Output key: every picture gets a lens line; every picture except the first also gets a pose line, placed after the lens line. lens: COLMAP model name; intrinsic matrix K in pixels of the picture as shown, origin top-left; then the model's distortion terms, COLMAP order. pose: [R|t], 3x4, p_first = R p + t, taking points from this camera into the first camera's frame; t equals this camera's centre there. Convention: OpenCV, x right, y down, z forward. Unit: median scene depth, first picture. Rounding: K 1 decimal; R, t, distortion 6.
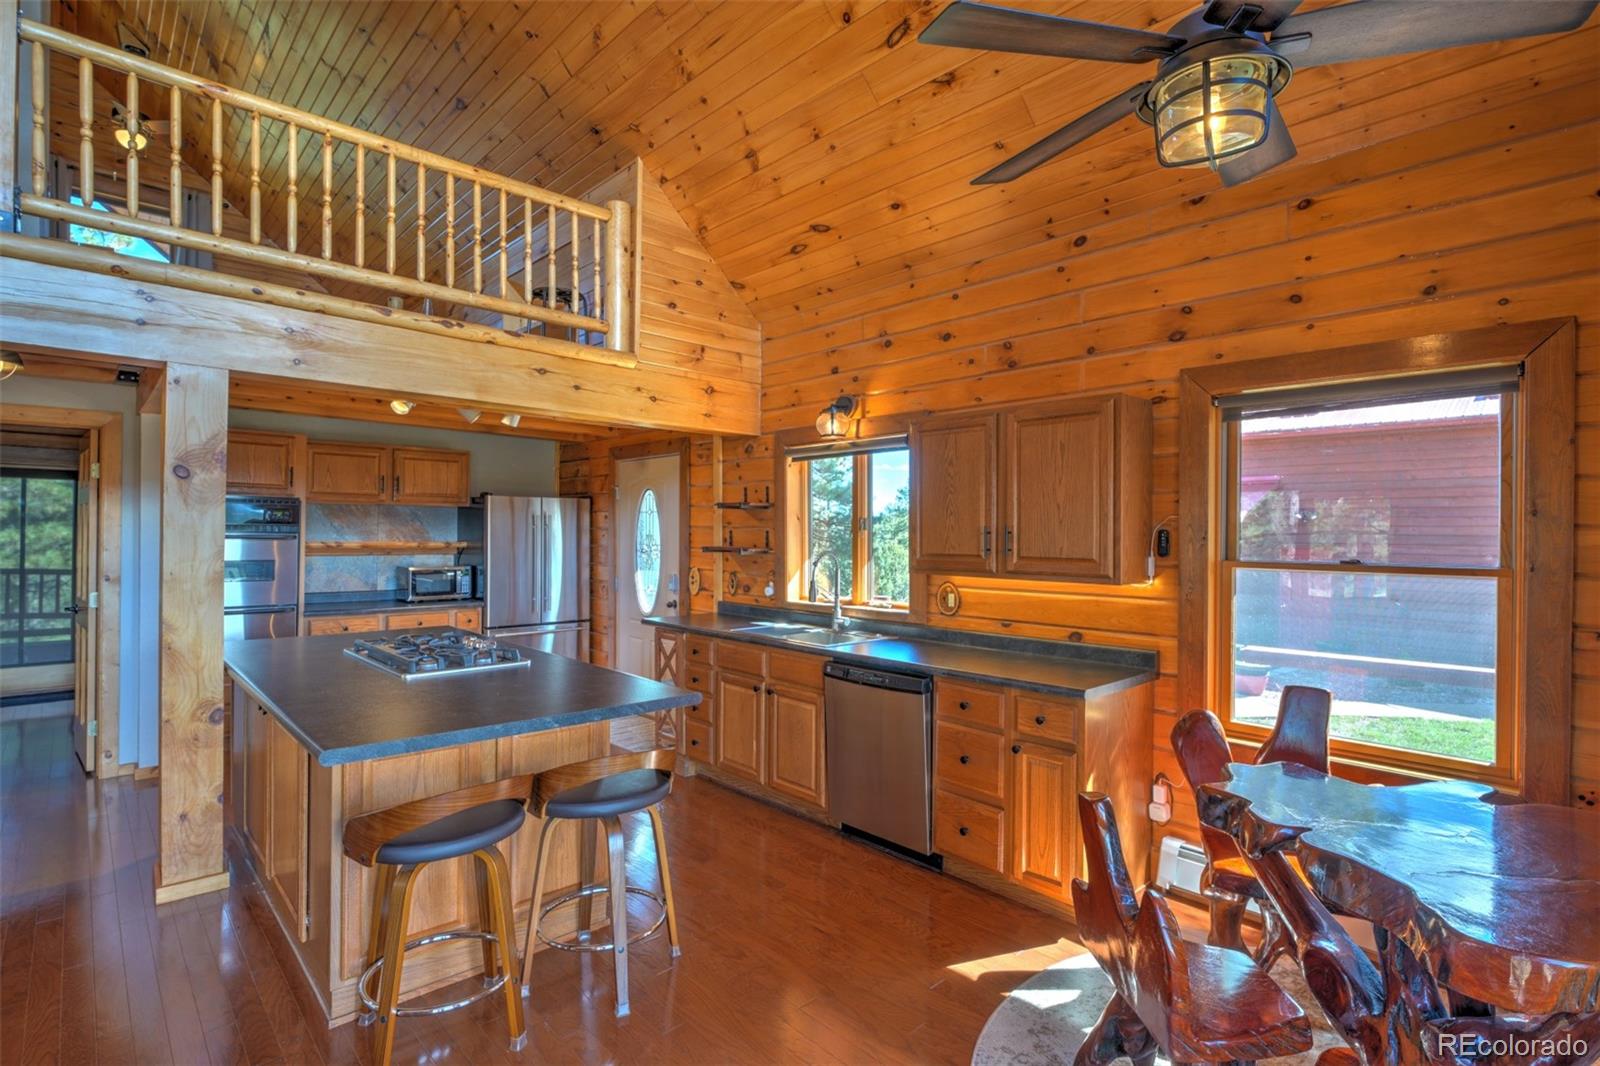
lens RADIAL K [[773.2, 0, 800.9], [0, 773.2, 532.0], [0, 0, 1]] dist [-0.001602, -0.001008]
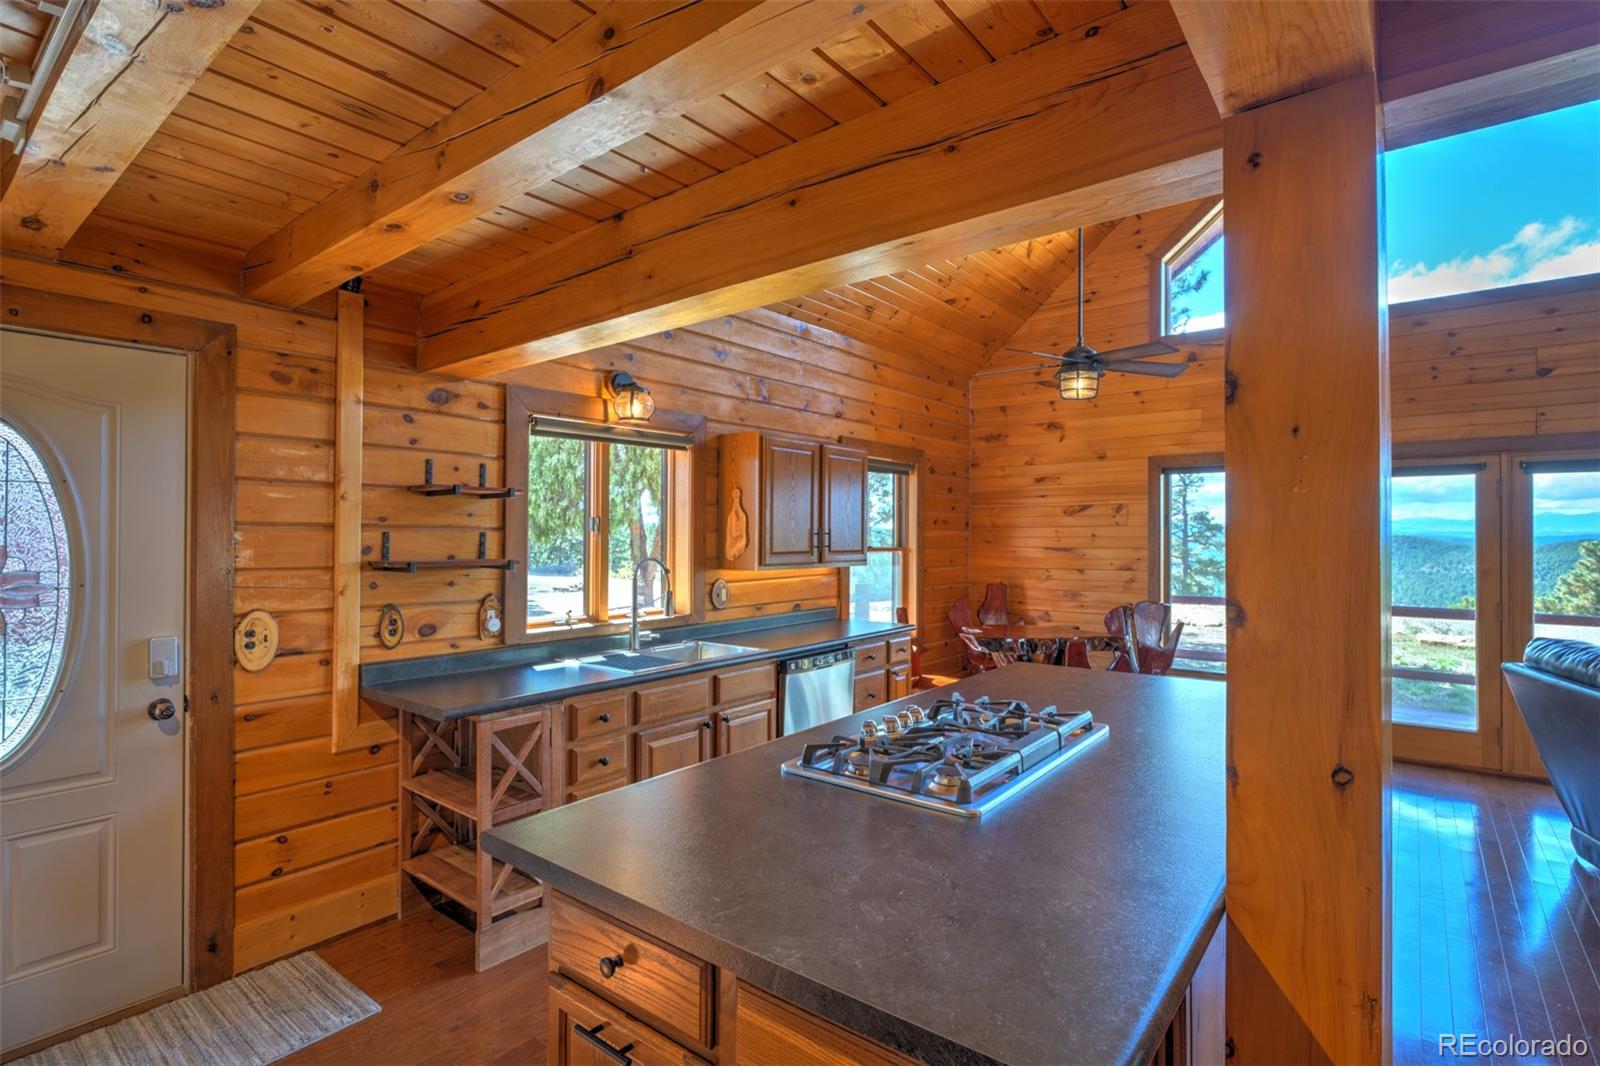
lens RADIAL K [[773.2, 0, 795.0], [0, 773.2, 526.8], [0, 0, 1]] dist [-0.001602, -0.001008]
pose [[-0.138142, 0.001977, 0.990410, -1.050668], [-0.002624, 0.999994, -0.002362, -0.007673], [-0.990409, -0.002925, -0.138136, 1.215262]]
